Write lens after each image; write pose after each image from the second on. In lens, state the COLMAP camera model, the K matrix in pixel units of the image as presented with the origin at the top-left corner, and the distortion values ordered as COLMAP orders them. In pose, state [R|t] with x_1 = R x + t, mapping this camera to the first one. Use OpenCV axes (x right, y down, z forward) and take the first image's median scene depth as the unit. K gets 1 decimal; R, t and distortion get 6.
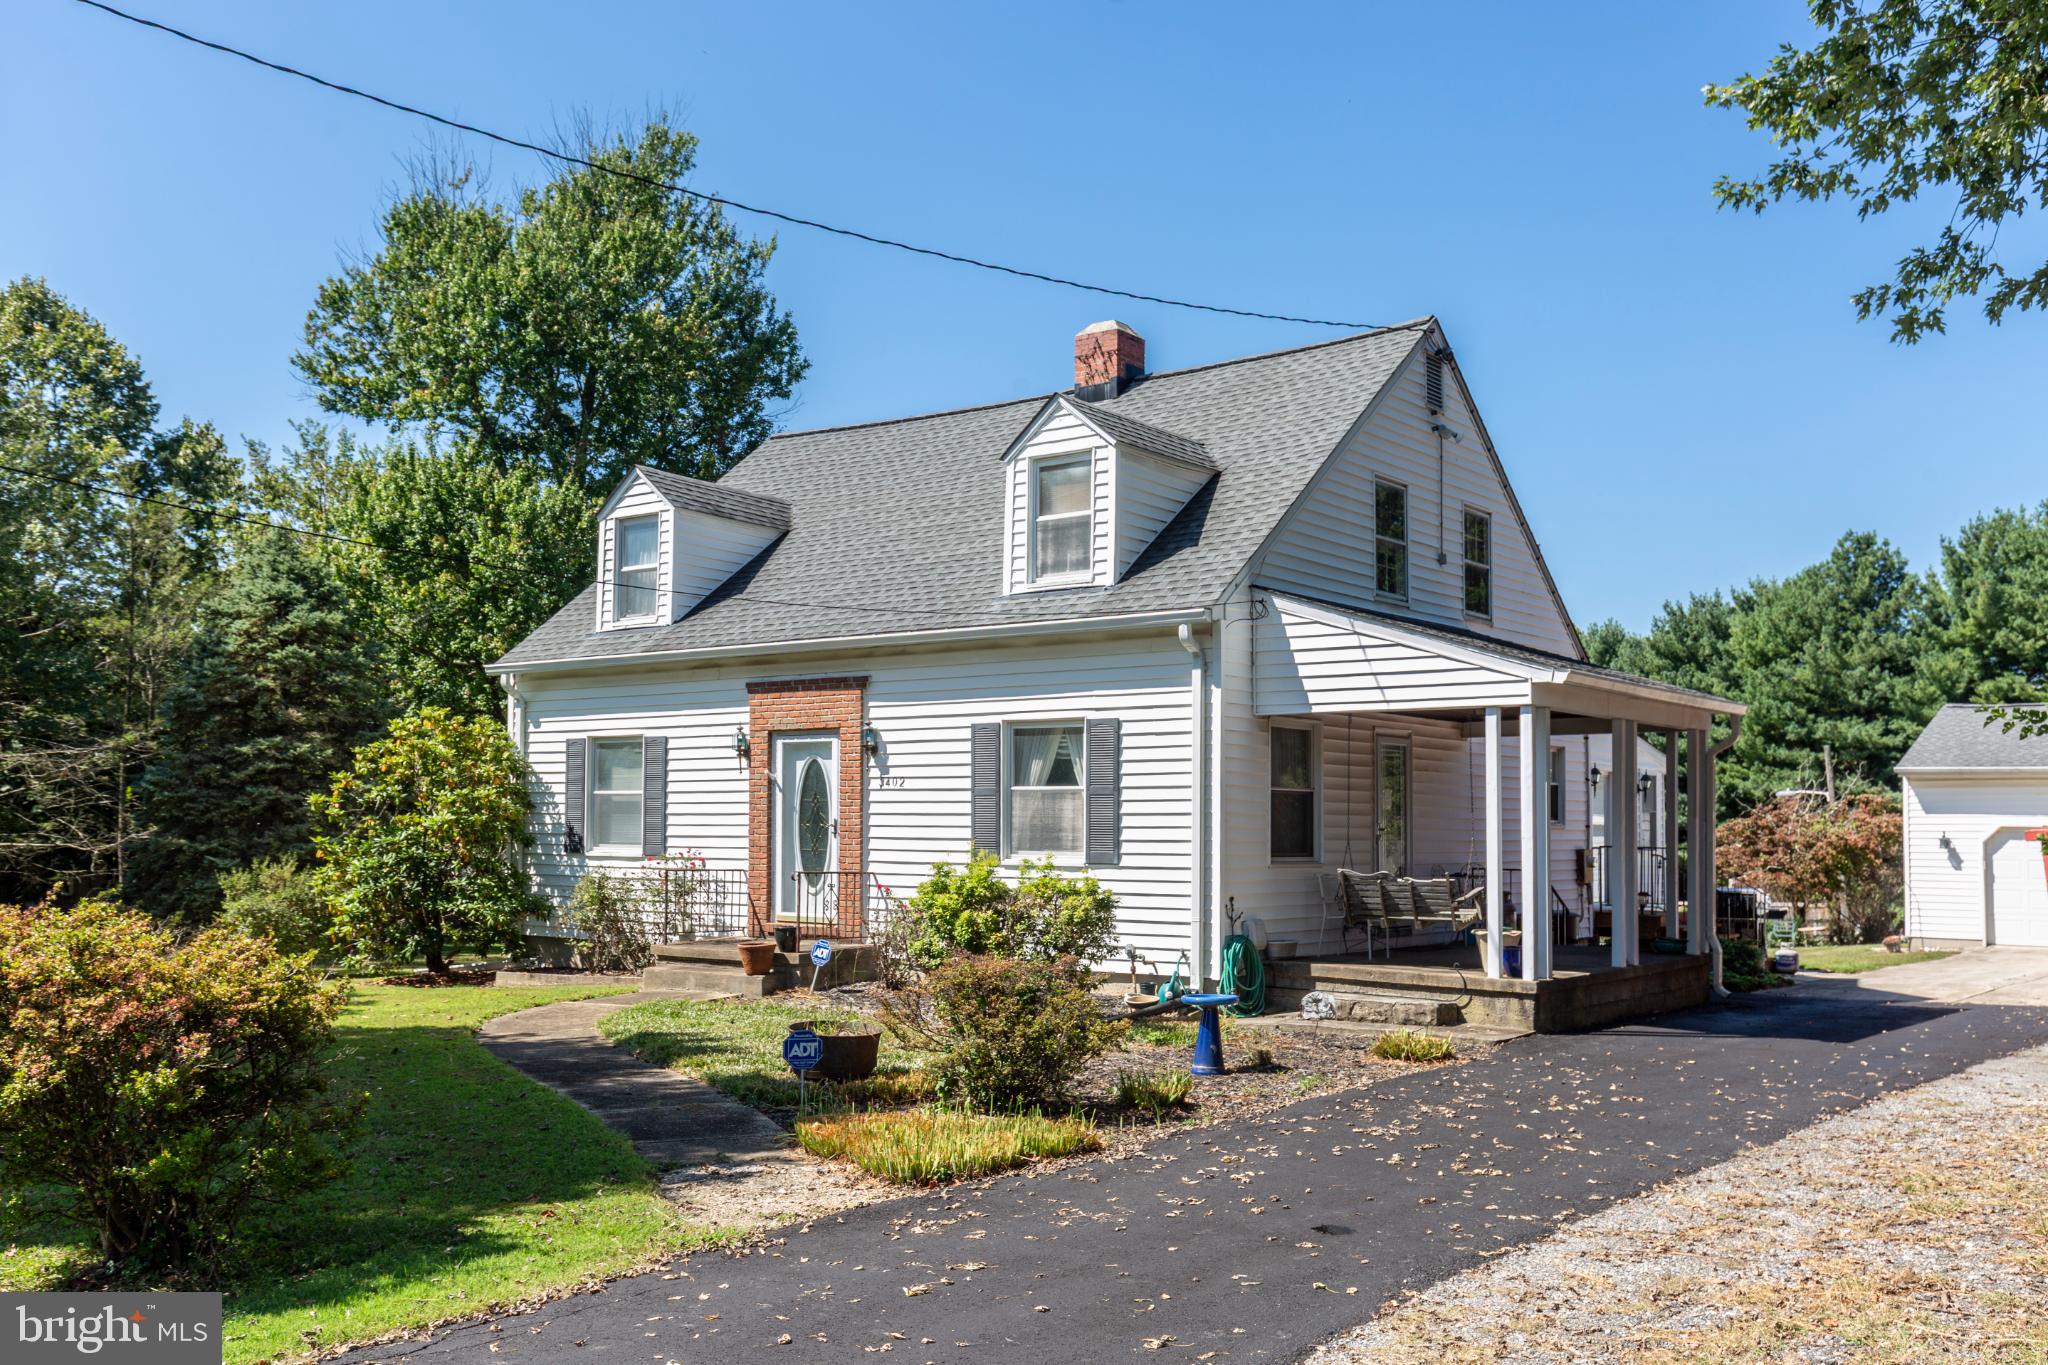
lens RADIAL K [[1980.7, 0, 1011.6], [0, 1980.7, 671.5], [0, 0, 1]] dist [0.052059, 0.000000]
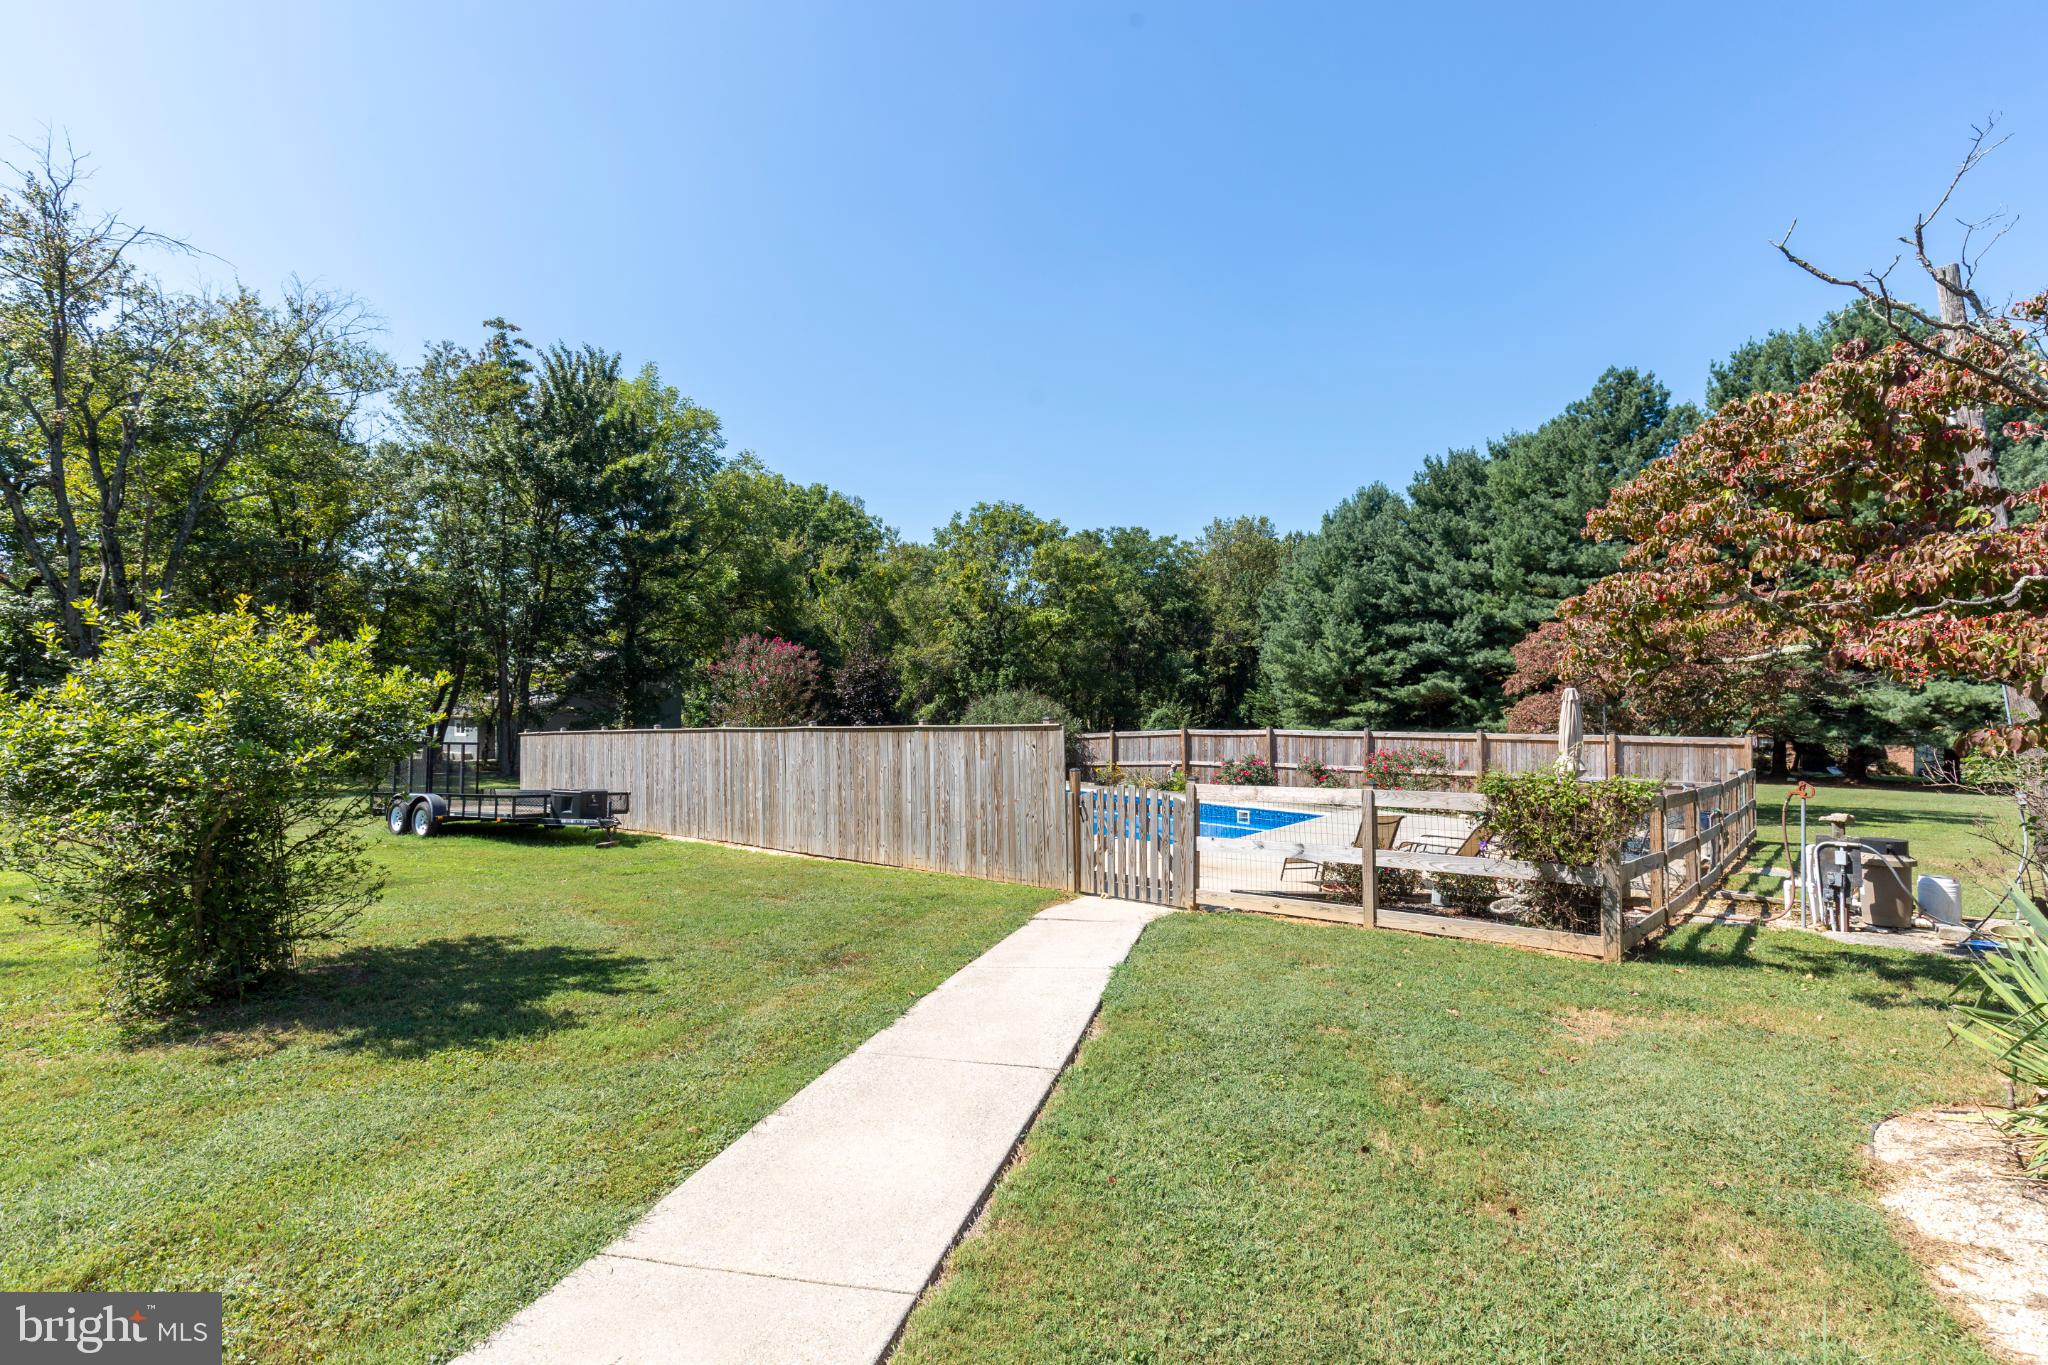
lens RADIAL K [[943.9, 0, 1026.2], [0, 943.9, 687.8], [0, 0, 1]] dist [0.017209, -0.000098]
pose [[0.997672, -0.015676, -0.066362, 0.522737], [0.021962, 0.995227, 0.095089, 0.148714], [0.064555, -0.096325, 0.993254, 1.691390]]
